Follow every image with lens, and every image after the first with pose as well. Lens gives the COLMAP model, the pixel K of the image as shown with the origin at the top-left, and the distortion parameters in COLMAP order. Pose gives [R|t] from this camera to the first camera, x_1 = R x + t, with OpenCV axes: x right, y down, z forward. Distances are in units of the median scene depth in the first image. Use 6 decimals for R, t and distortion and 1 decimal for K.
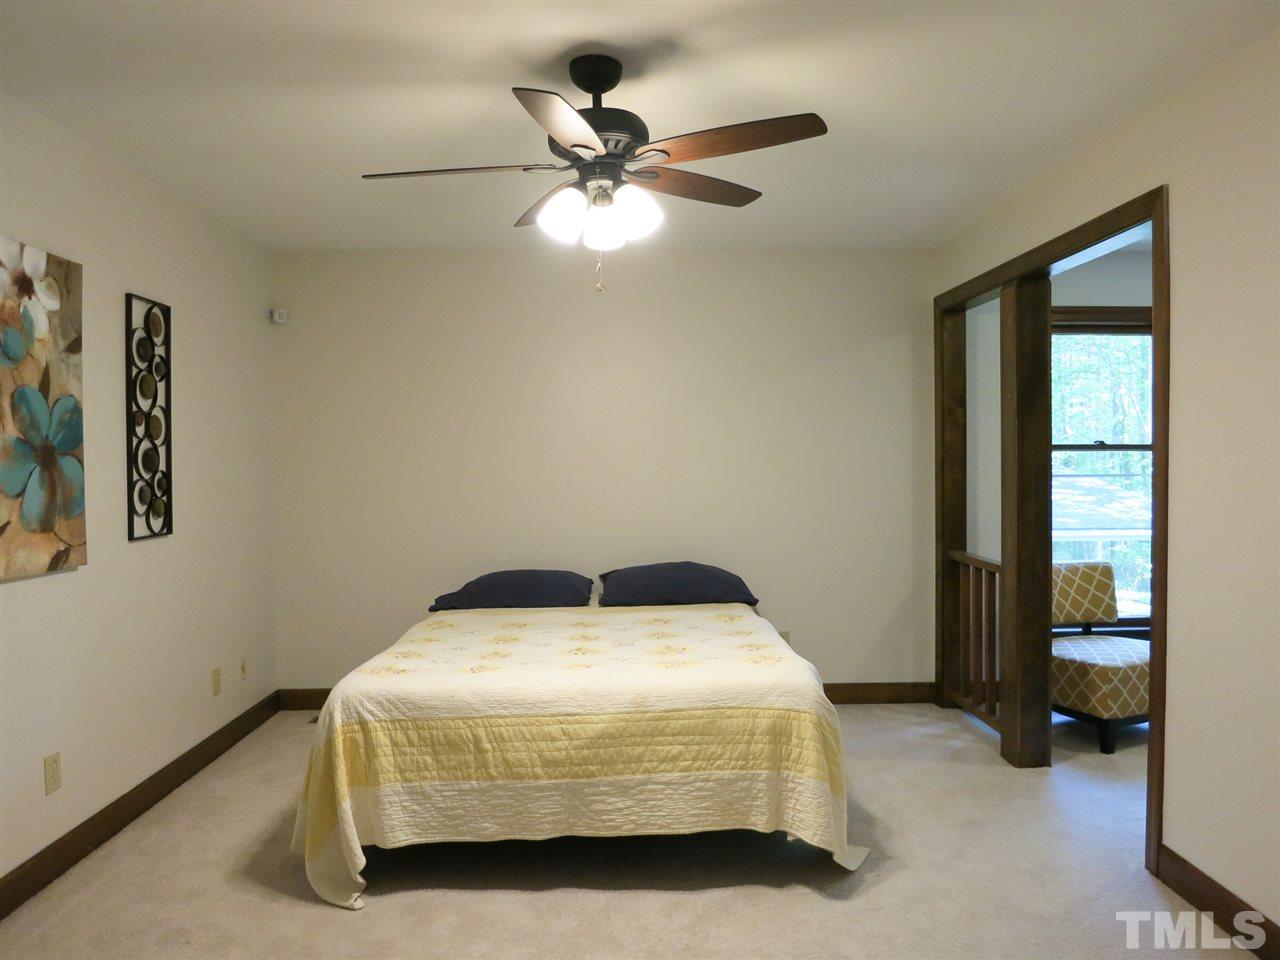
lens RADIAL K [[934.7, 0, 645.2], [0, 934.7, 475.6], [0, 0, 1]] dist [-0.028978, -0.002433]
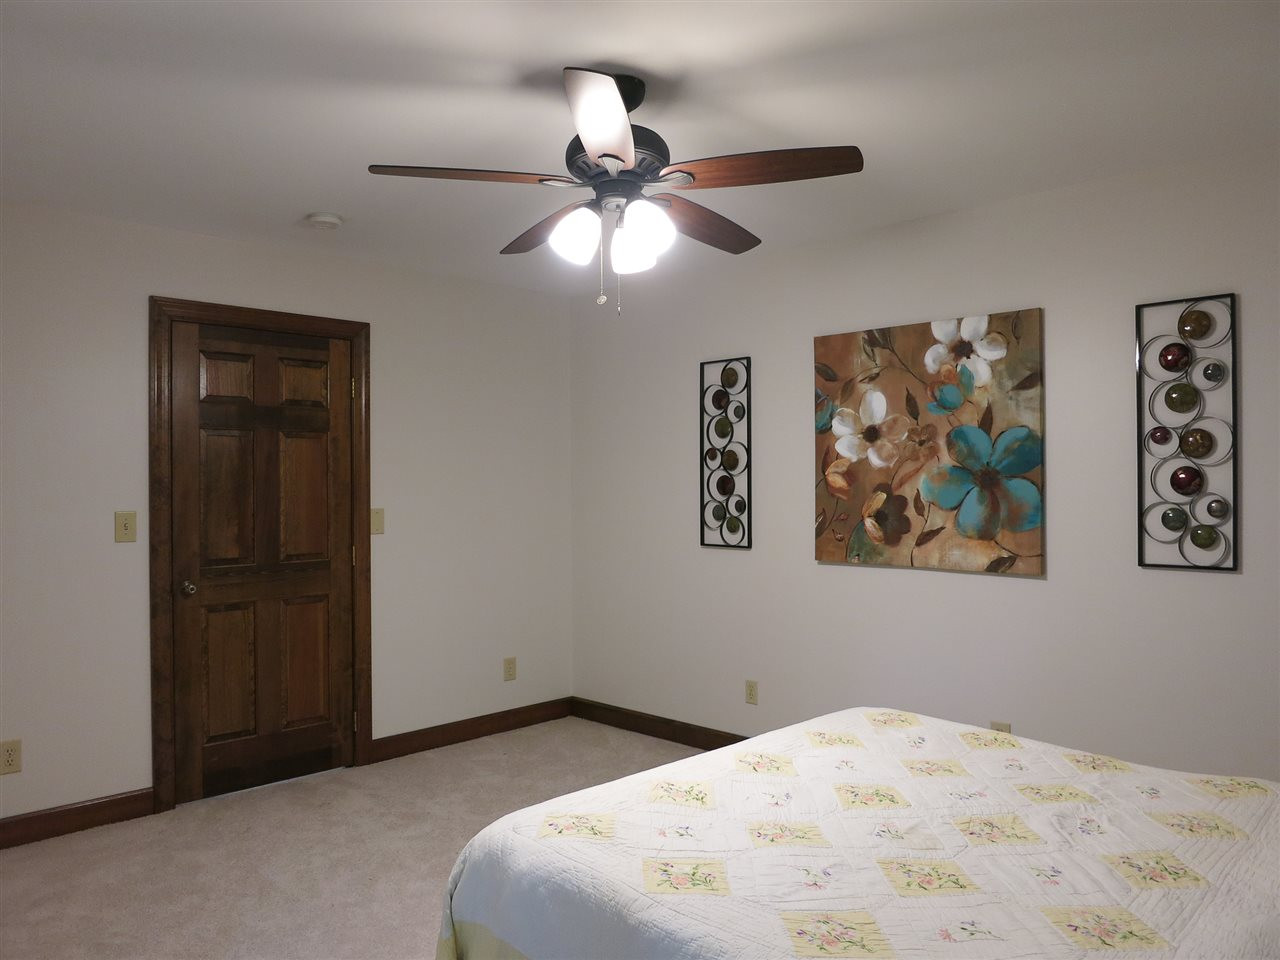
lens RADIAL K [[934.7, 0, 642.6], [0, 934.7, 485.1], [0, 0, 1]] dist [-0.028978, -0.002433]
pose [[-0.743055, 0.000064, -0.669230, 0.541569], [-0.007272, 0.999940, 0.008170, -0.019753], [0.669191, 0.010937, -0.743010, 1.636155]]
